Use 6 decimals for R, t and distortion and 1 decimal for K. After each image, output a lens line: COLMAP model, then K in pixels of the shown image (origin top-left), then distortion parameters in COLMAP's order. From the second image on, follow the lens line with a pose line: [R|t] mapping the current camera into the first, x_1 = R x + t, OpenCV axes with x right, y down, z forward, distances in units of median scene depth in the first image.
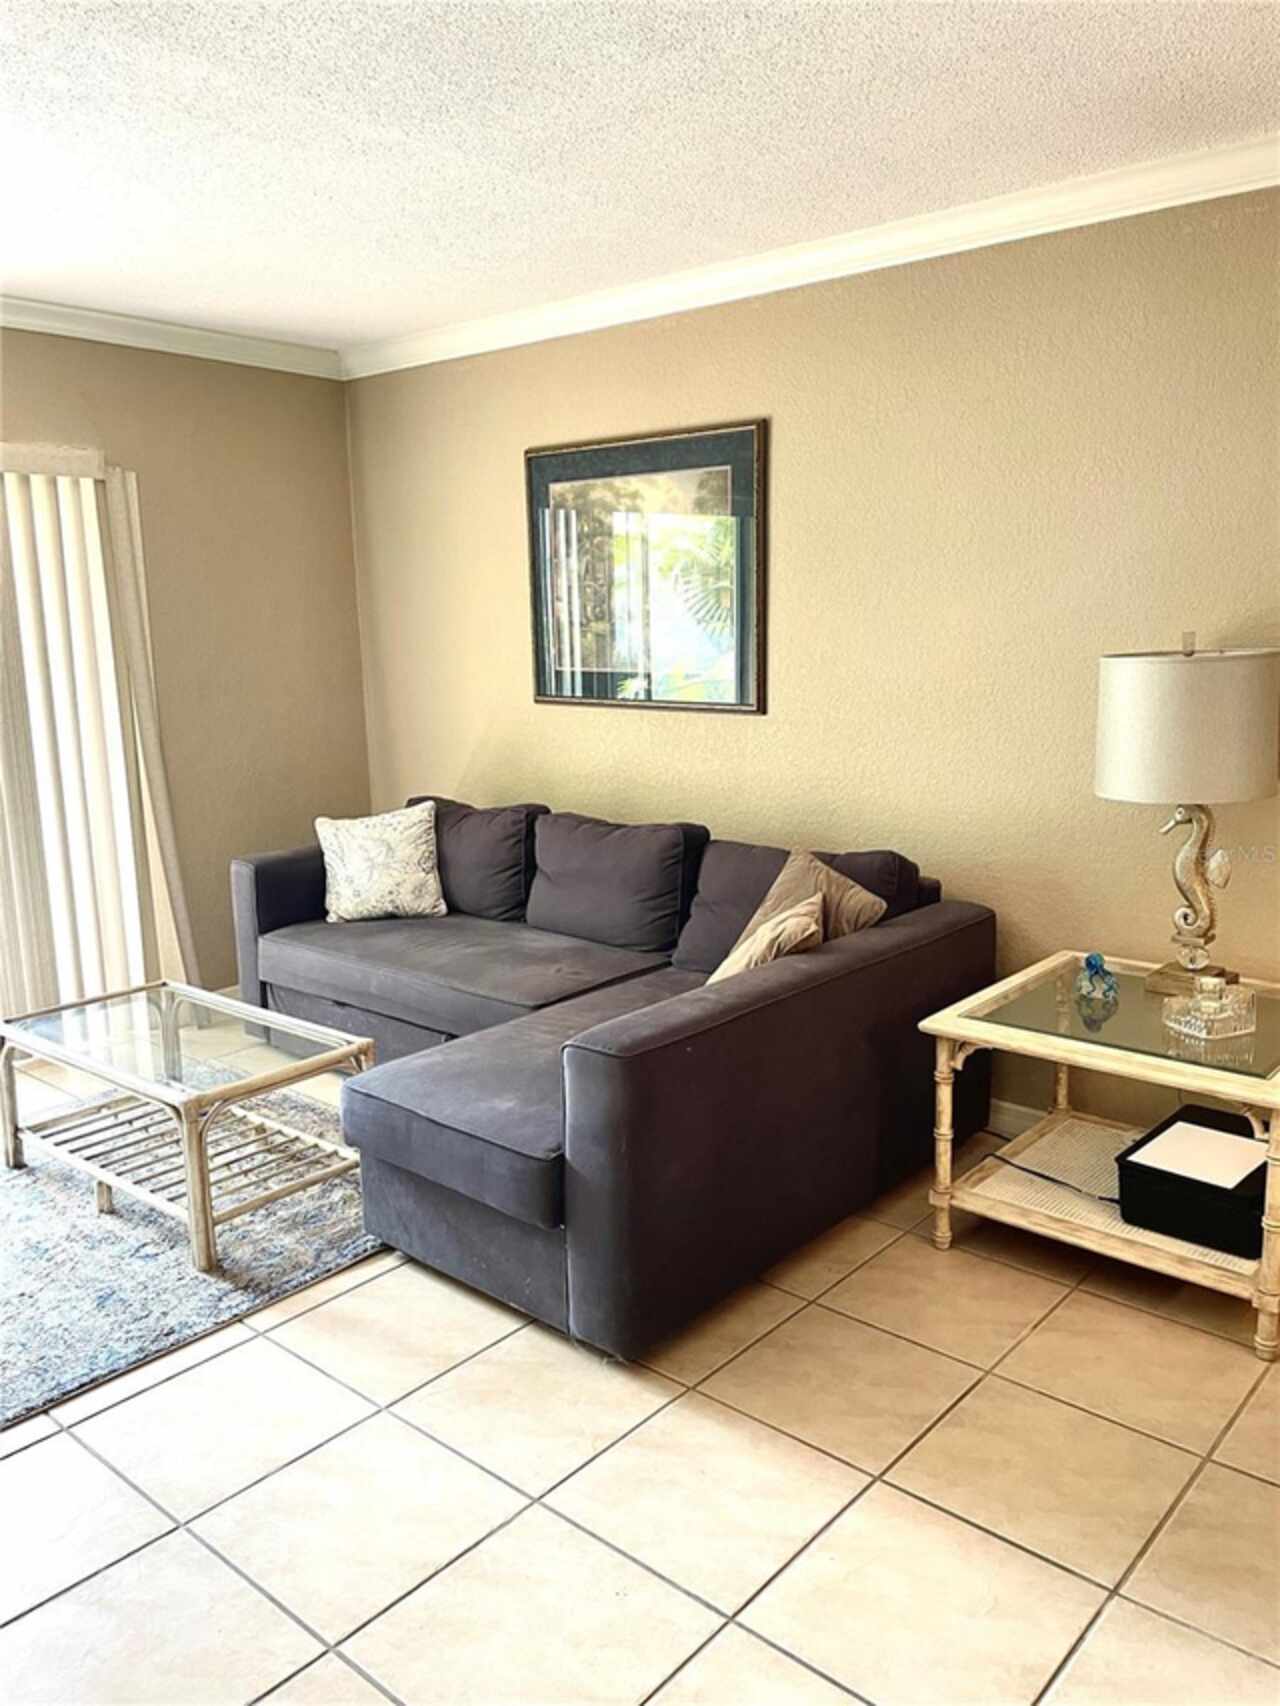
lens RADIAL K [[1297.9, 0, 640.0], [0, 1297.9, 853.0], [0, 0, 1]] dist [0.101153, -0.000263]
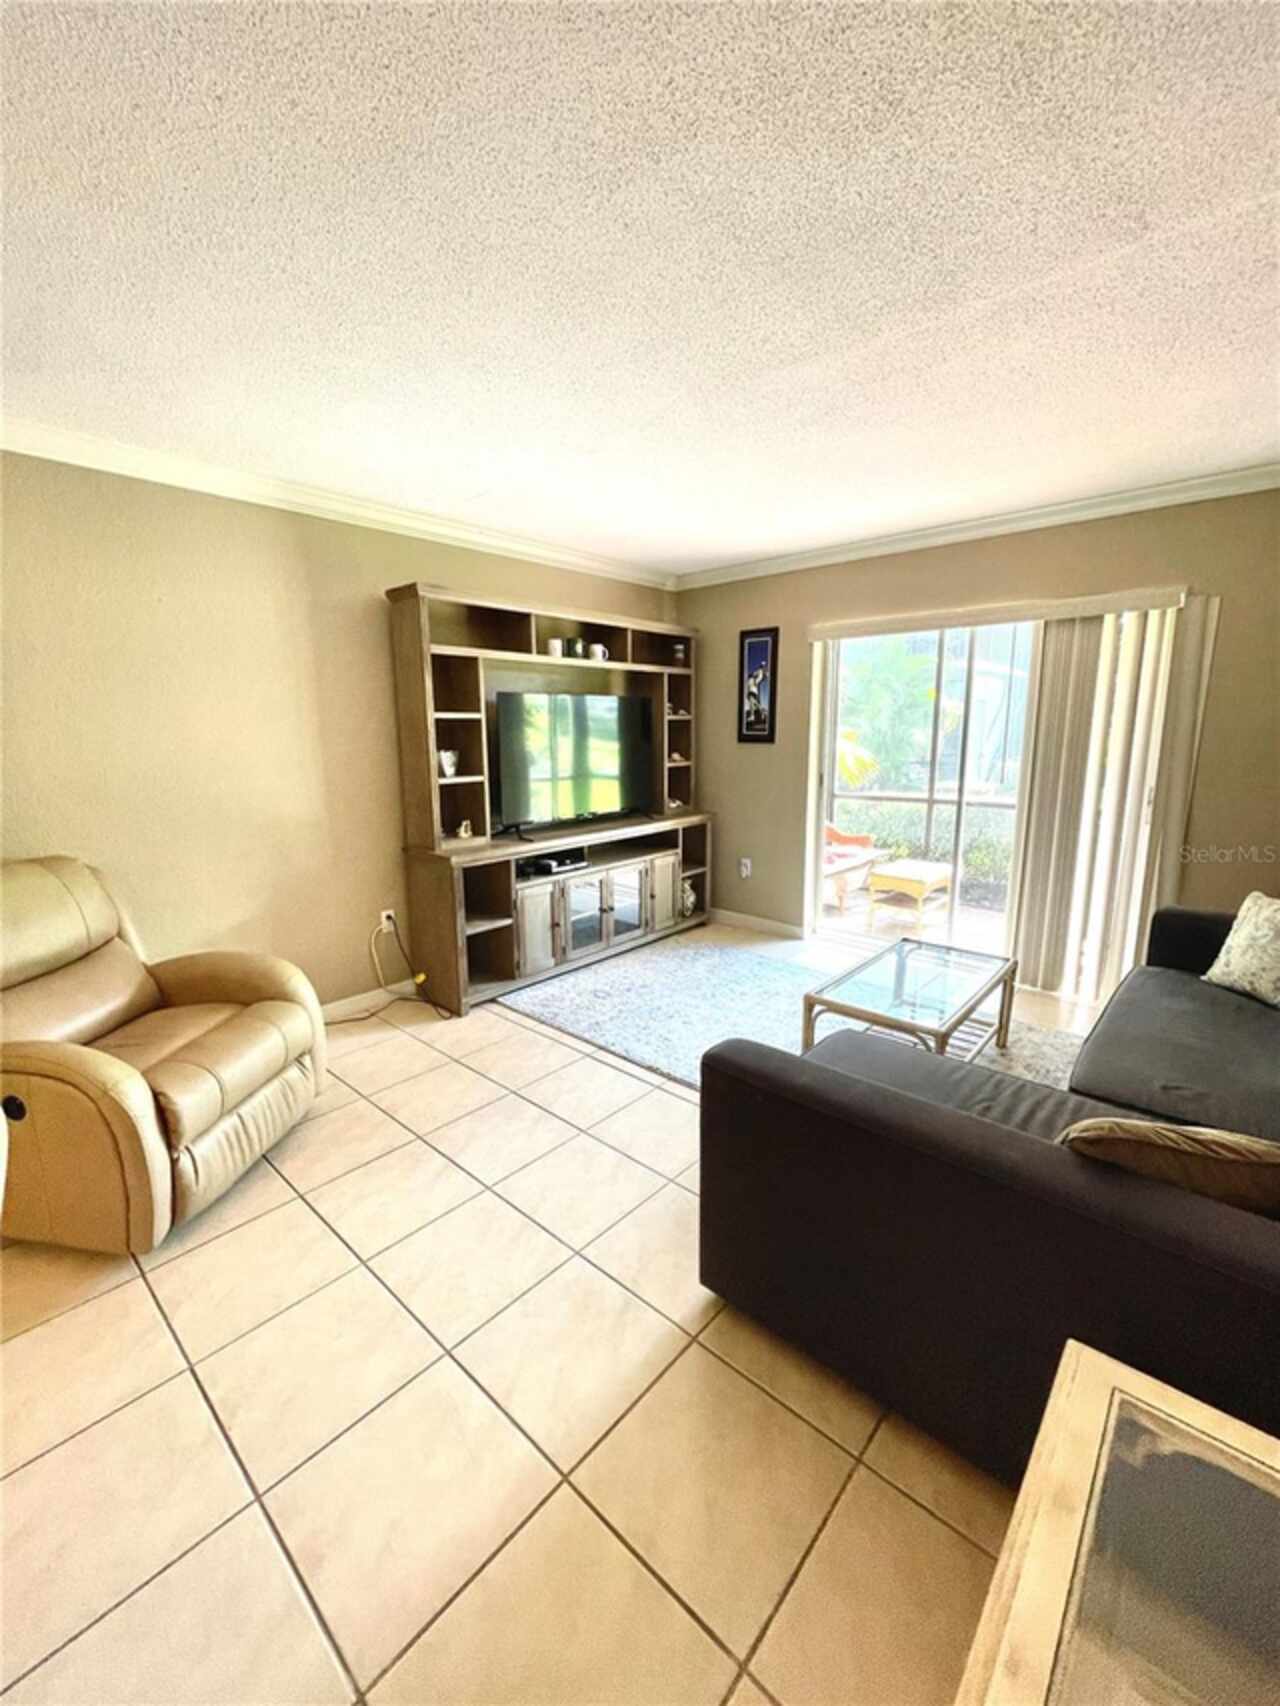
lens RADIAL K [[680.3, 0, 640.0], [0, 680.3, 853.0], [0, 0, 1]] dist [-0.000756, -0.000014]
pose [[-0.010575, 0.204992, -0.978707, 0.336410], [-0.176847, 0.962949, 0.203602, -0.089585], [0.984182, 0.175234, 0.026069, 0.507238]]
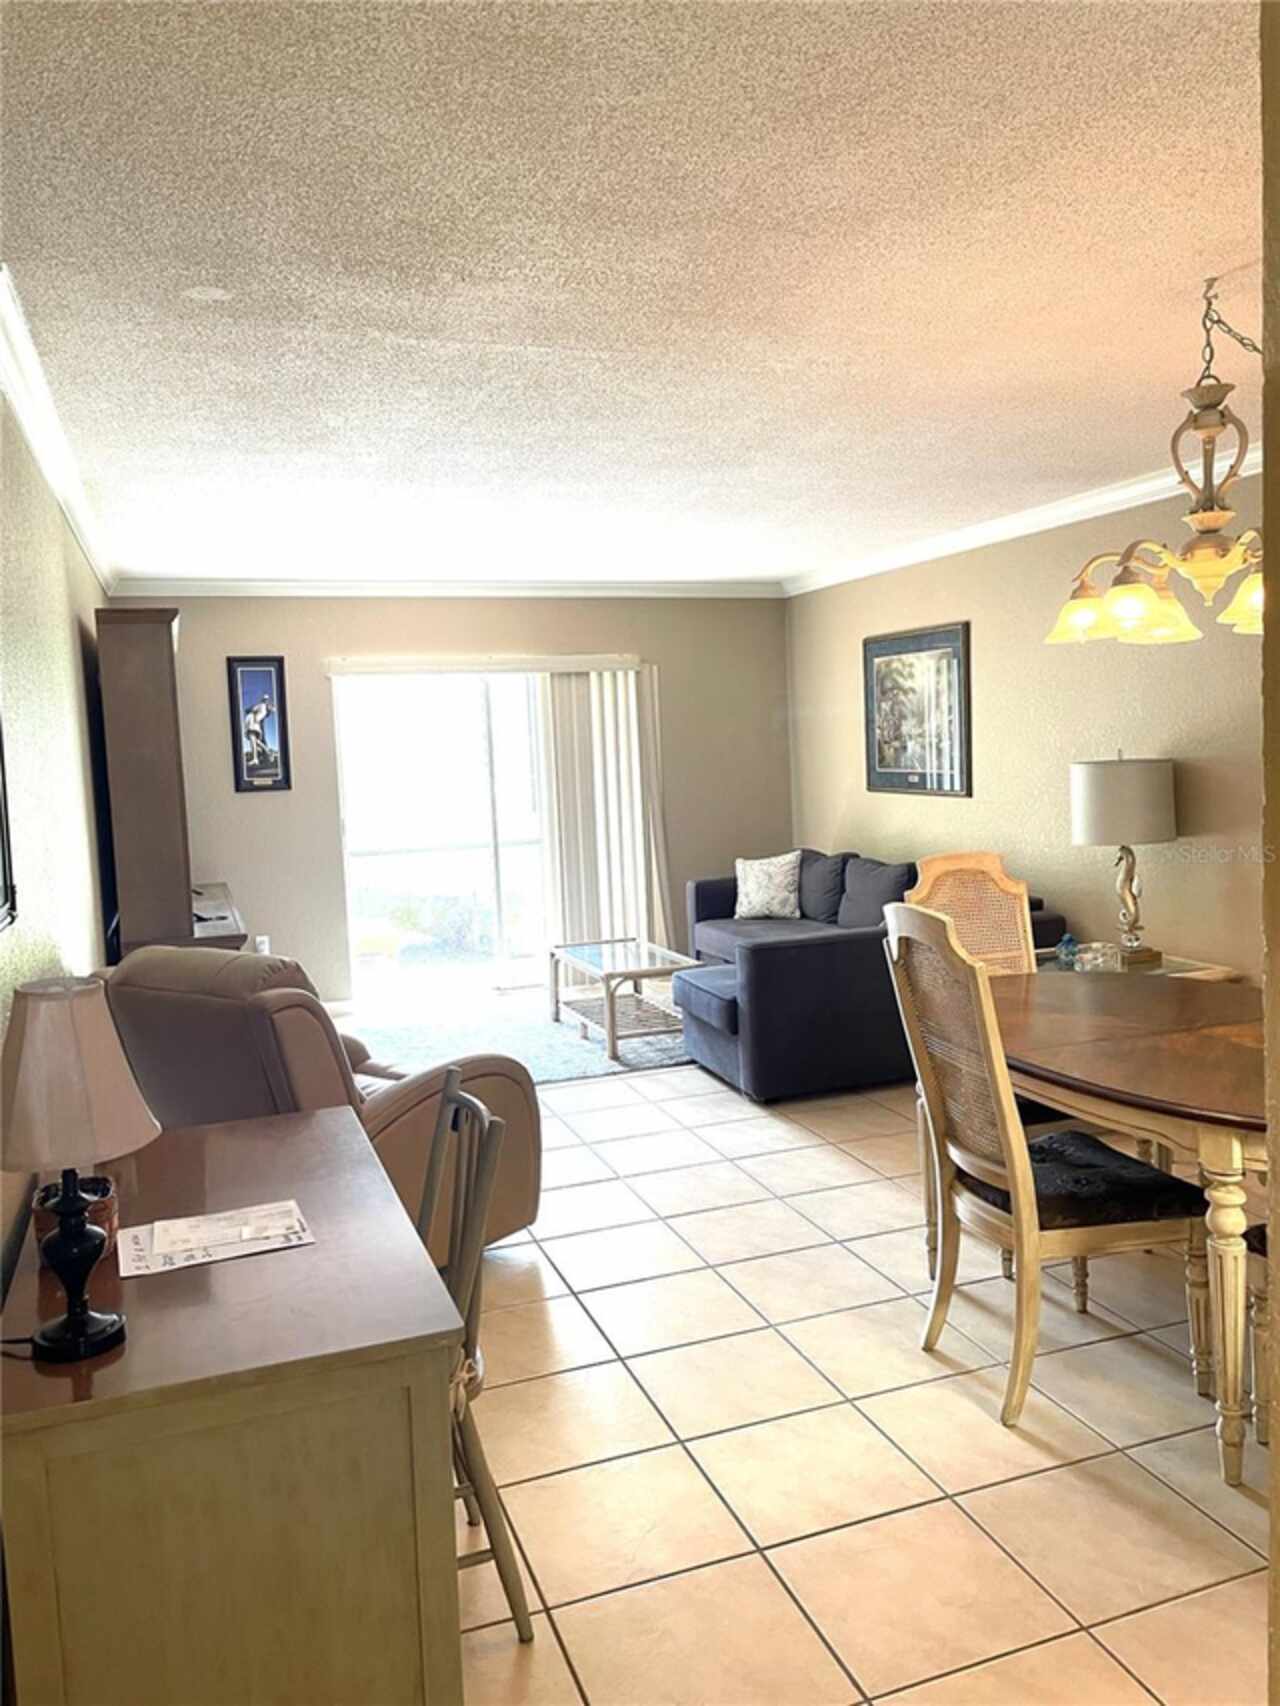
lens RADIAL K [[1302.5, 0, 673.0], [0, 1302.5, 849.6], [0, 0, 1]] dist [0.100920, -0.135882]
pose [[0.881264, 0.025956, -0.471911, 0.518246], [-0.064605, 0.995734, -0.065878, 0.084870], [0.468188, 0.088544, 0.879182, -0.567776]]
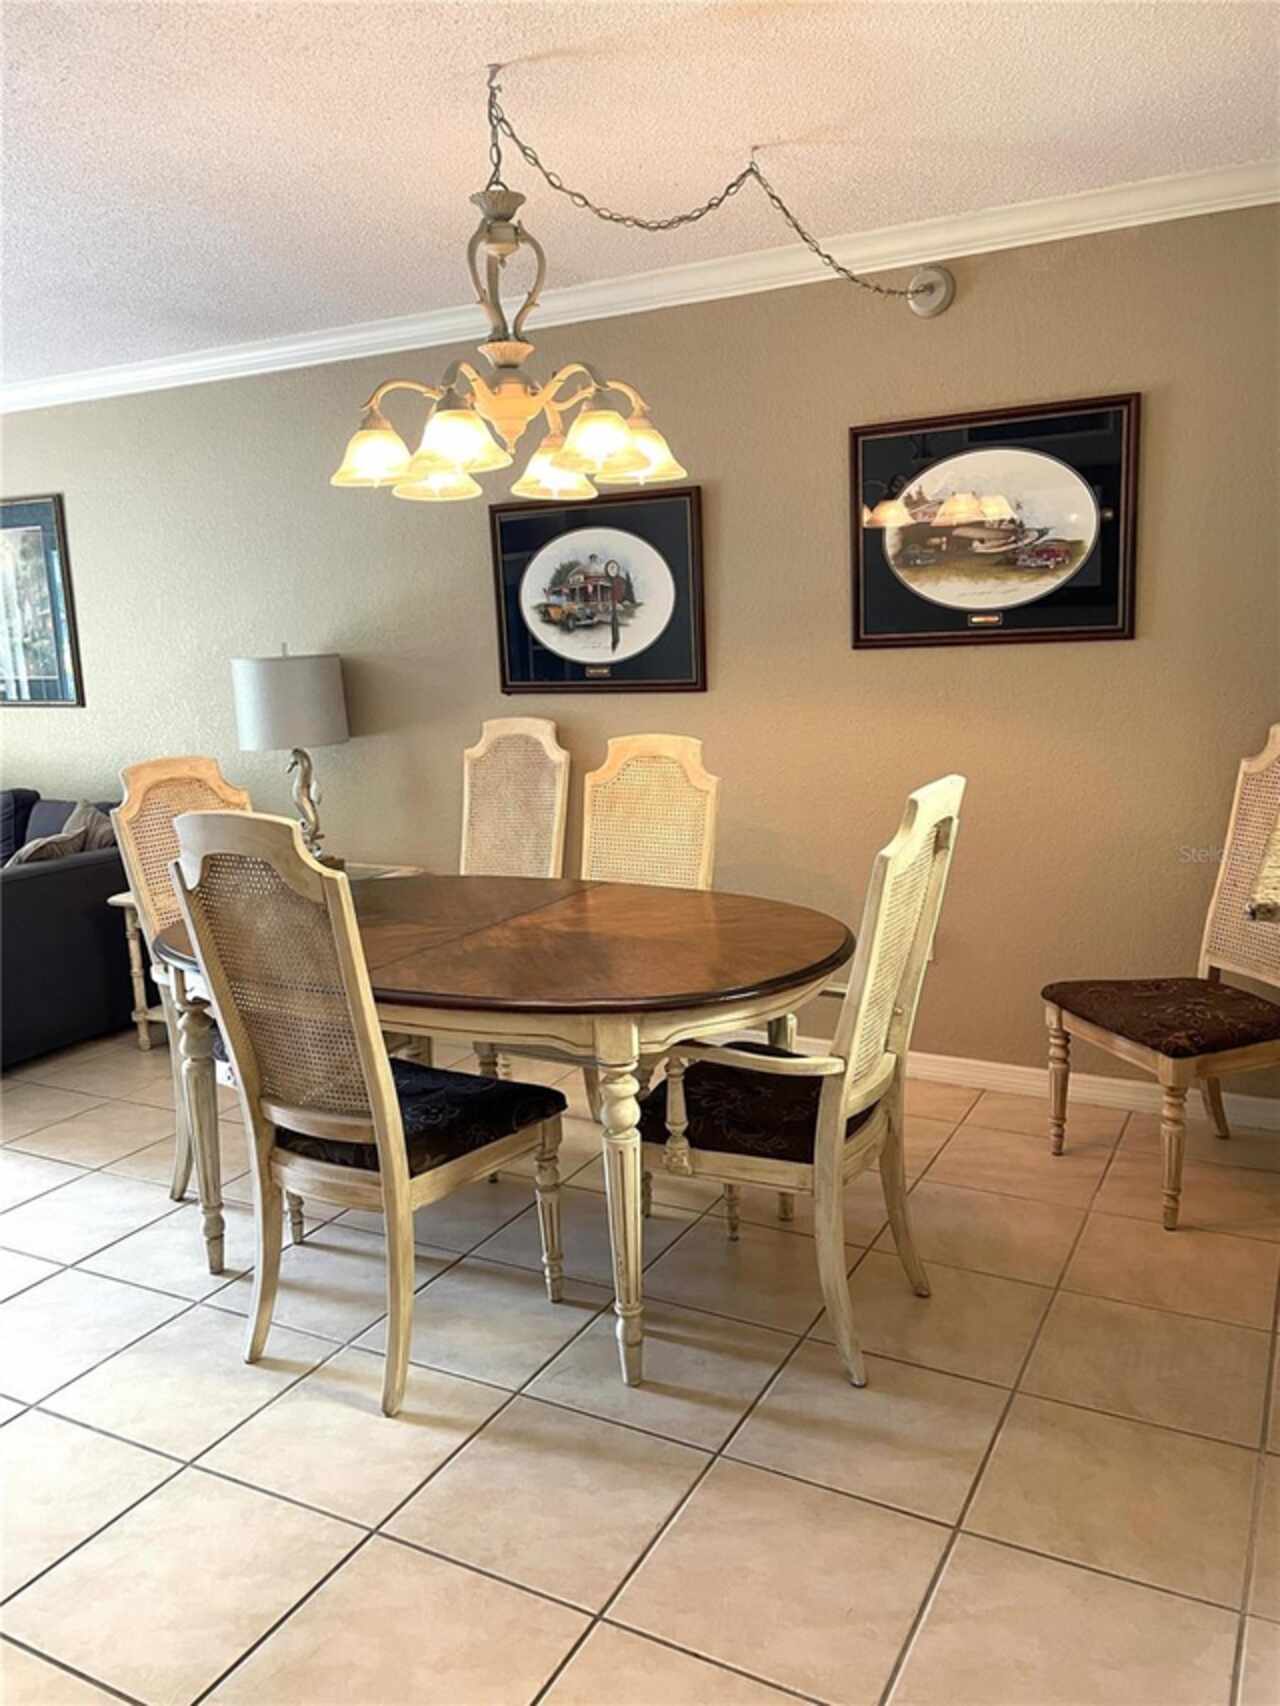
lens RADIAL K [[1302.5, 0, 673.0], [0, 1302.5, 849.6], [0, 0, 1]] dist [0.100920, -0.135882]
pose [[0.974171, -0.054875, 0.219042, 0.370452], [0.059071, 0.998174, -0.012646, 0.092850], [-0.217948, 0.025258, 0.975634, -0.460947]]
